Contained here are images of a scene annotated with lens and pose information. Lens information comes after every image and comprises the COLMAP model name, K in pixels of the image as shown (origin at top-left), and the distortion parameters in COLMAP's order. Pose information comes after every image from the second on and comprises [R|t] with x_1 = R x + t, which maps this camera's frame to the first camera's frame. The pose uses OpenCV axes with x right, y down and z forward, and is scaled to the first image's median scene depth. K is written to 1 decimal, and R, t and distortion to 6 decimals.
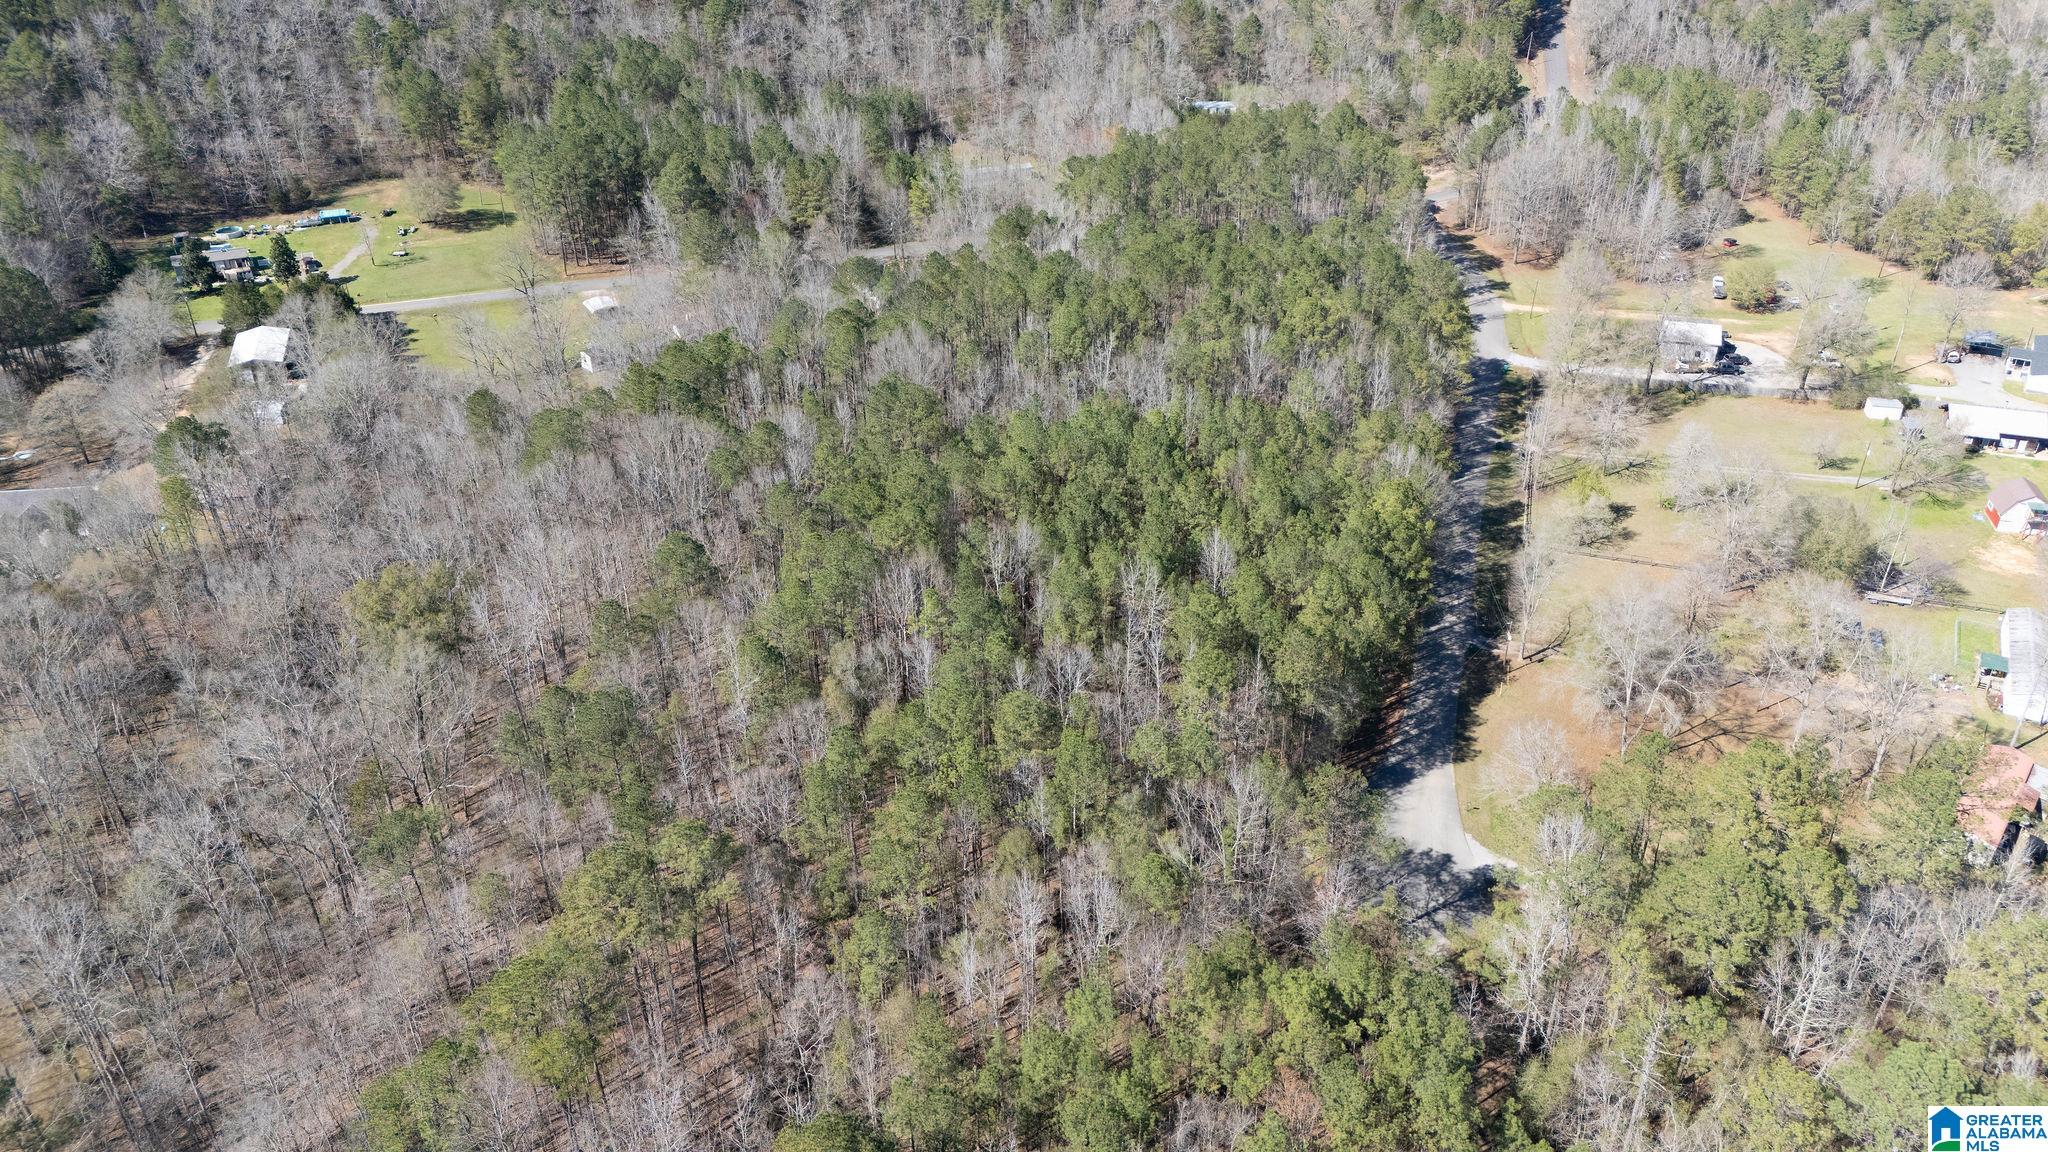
lens RADIAL K [[1486.0, 0, 1024.0], [0, 1486.0, 576.0], [0, 0, 1]] dist [0.056556, -0.050351]
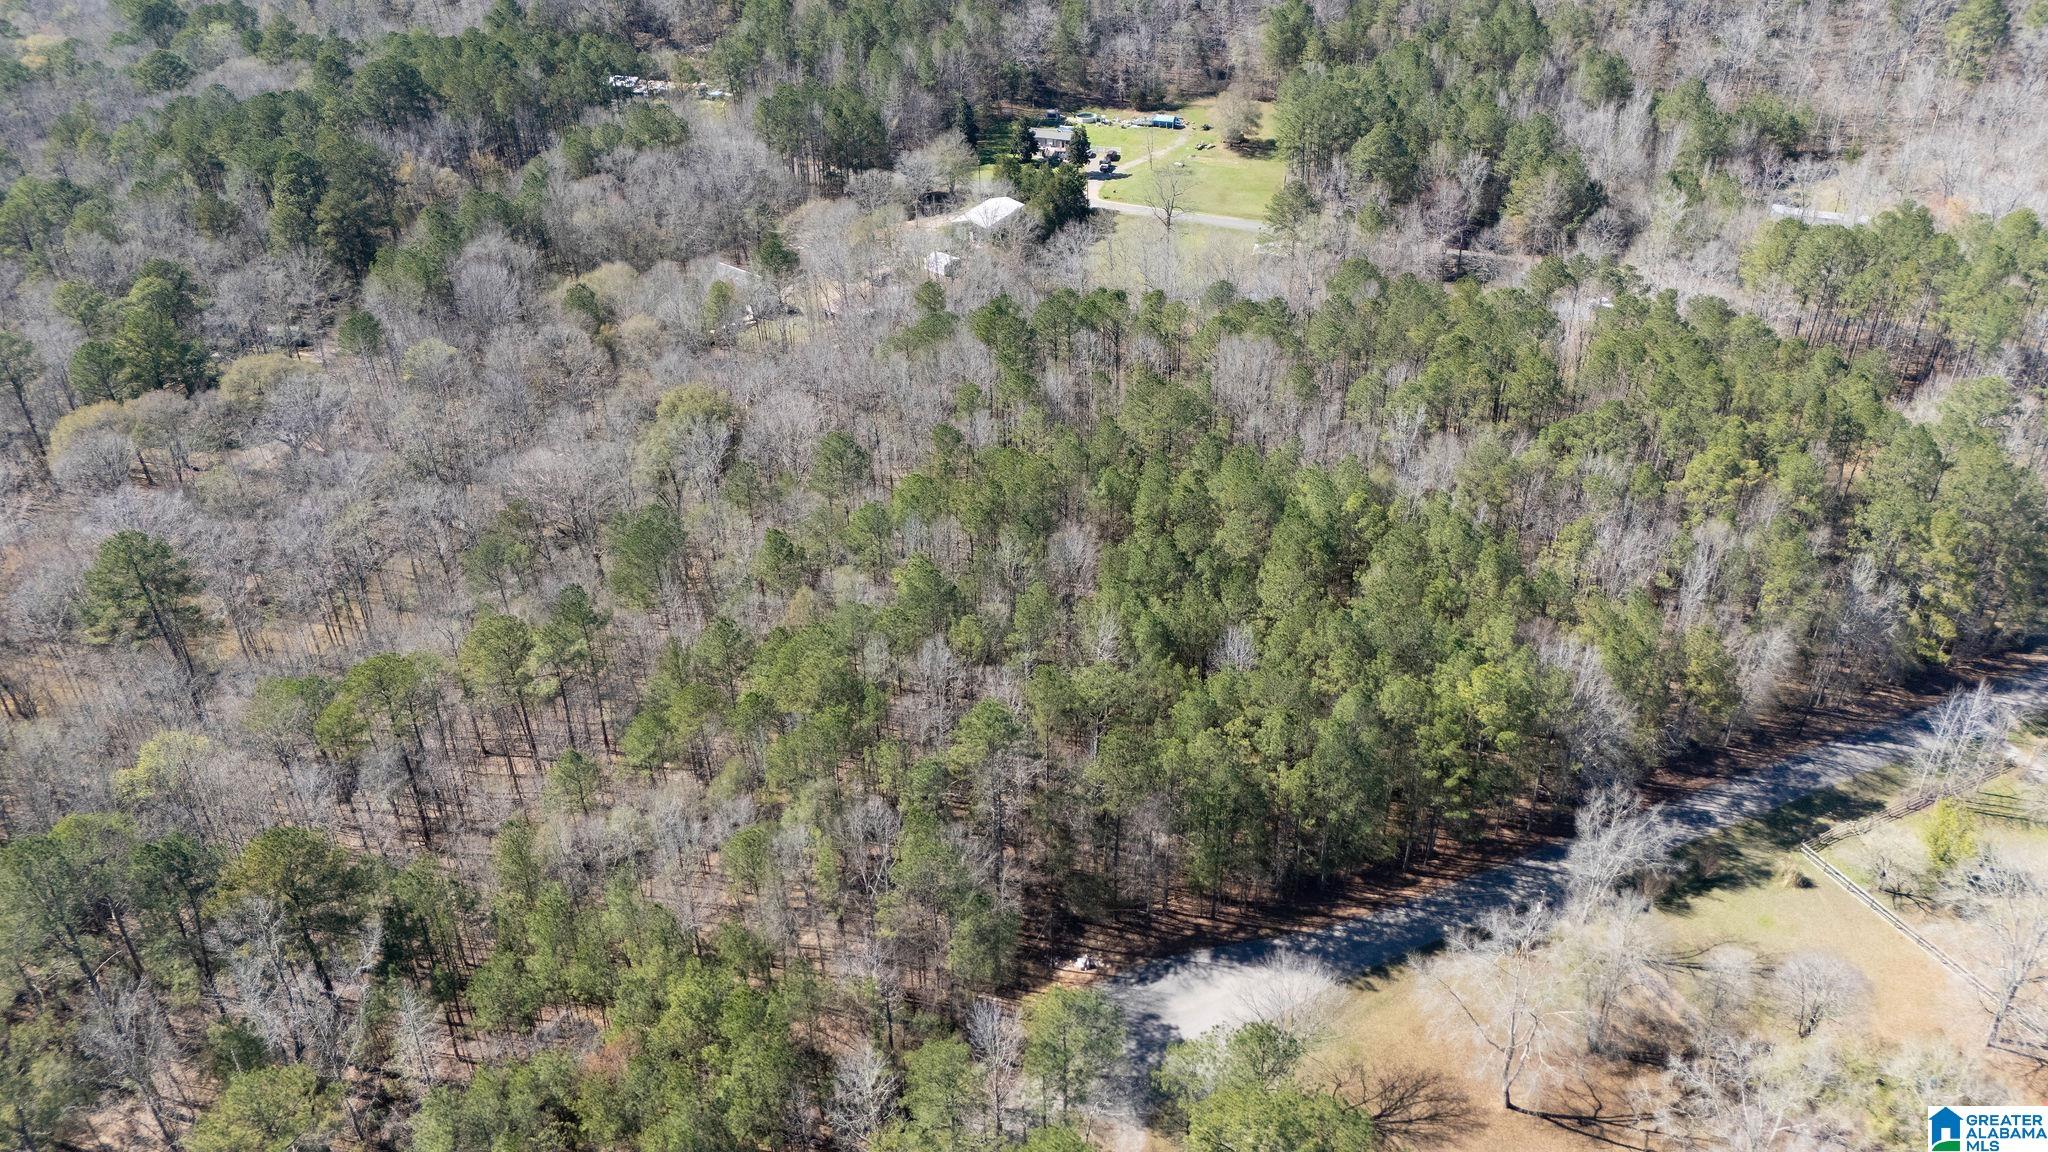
lens RADIAL K [[1486.0, 0, 1024.0], [0, 1486.0, 576.0], [0, 0, 1]] dist [0.056556, -0.050351]
pose [[0.684738, 0.384910, -0.618852, 0.320808], [-0.356469, 0.917531, 0.176259, -0.092573], [0.635660, 0.099910, 0.765477, 0.115021]]
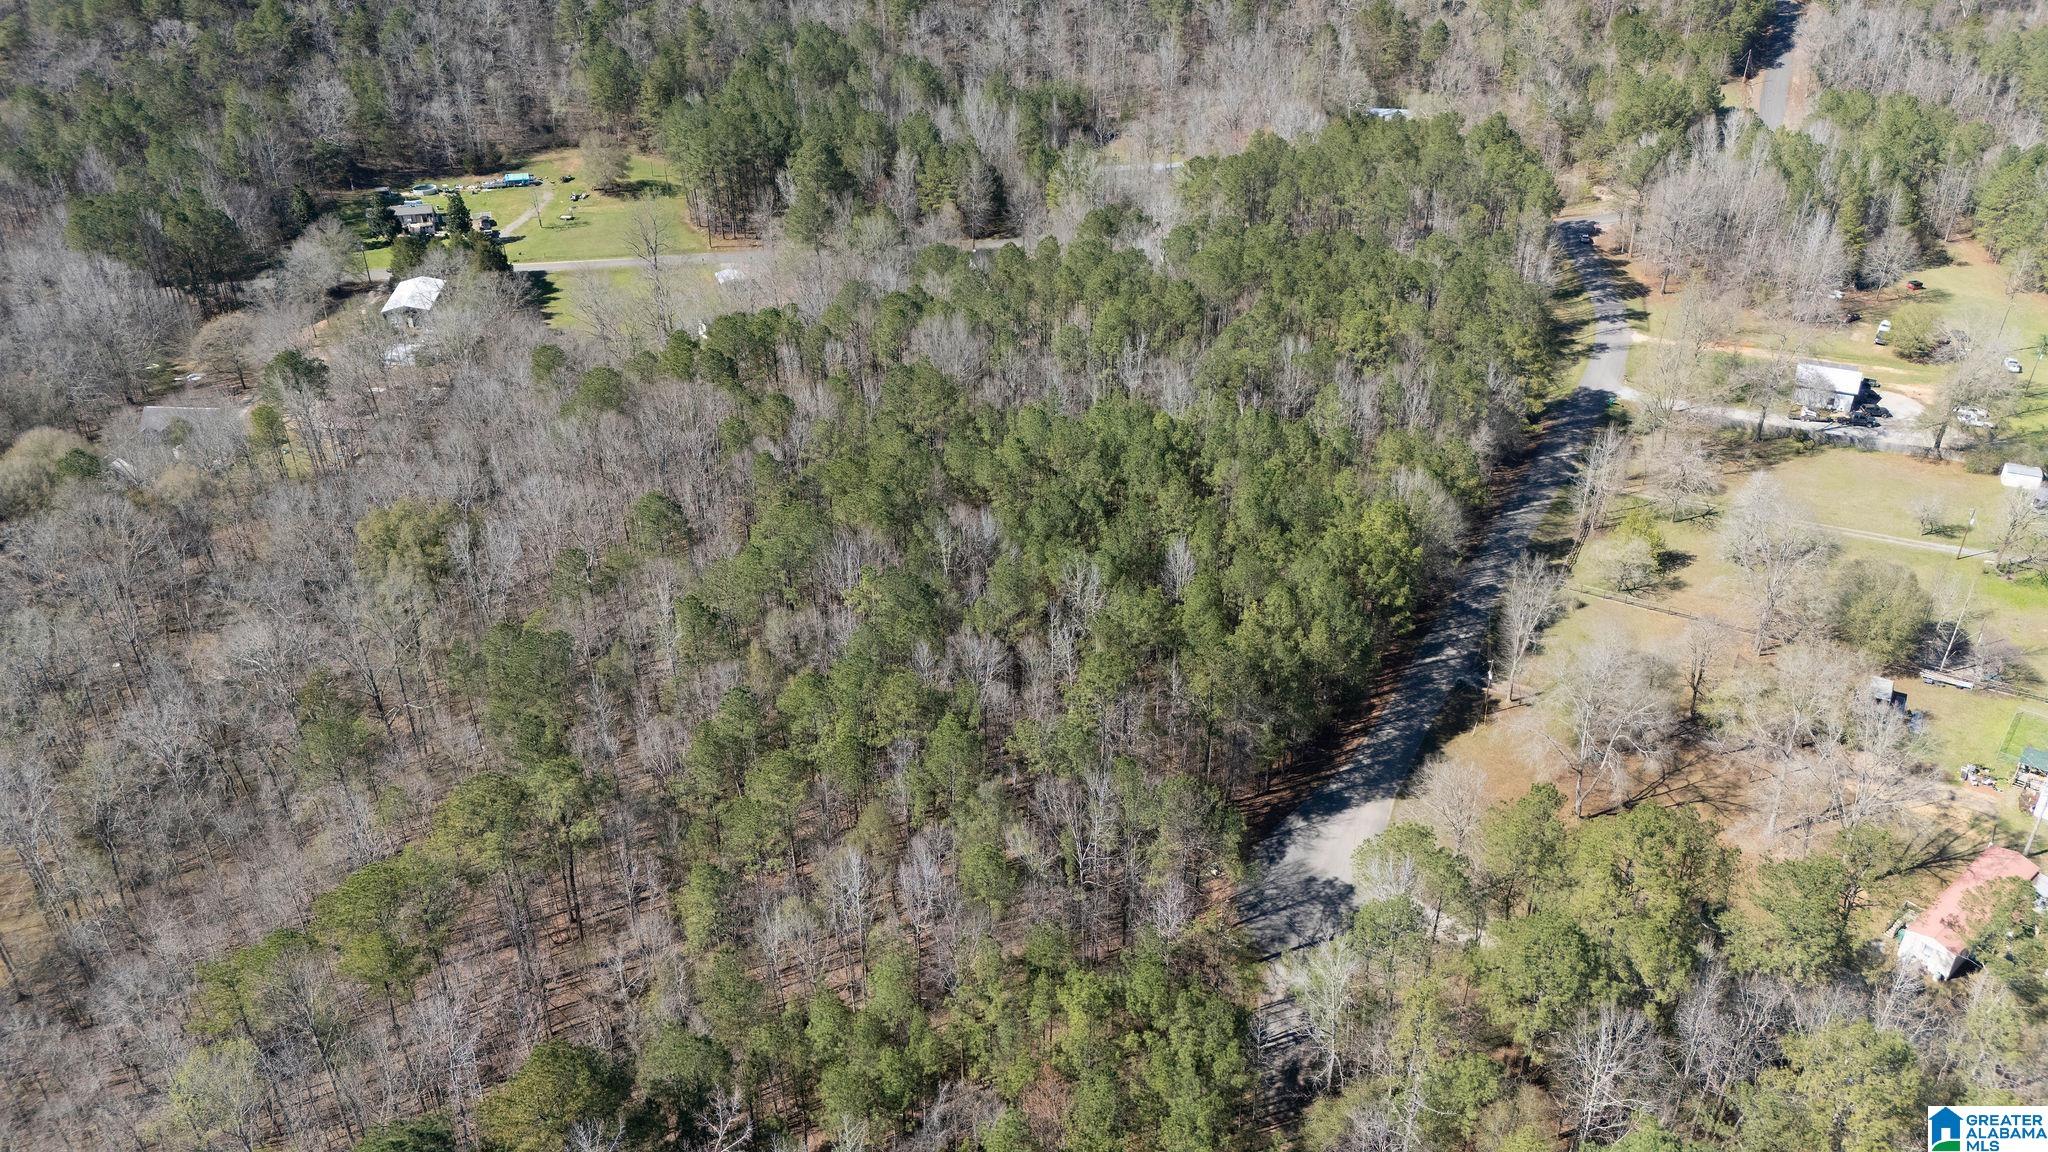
lens RADIAL K [[1486.0, 0, 1024.0], [0, 1486.0, 576.0], [0, 0, 1]] dist [0.056556, -0.050351]
pose [[0.982639, 0.094660, -0.159560, 0.101438], [-0.094354, 0.995493, 0.009505, -0.002141], [0.159741, 0.005715, 0.987142, 0.002790]]
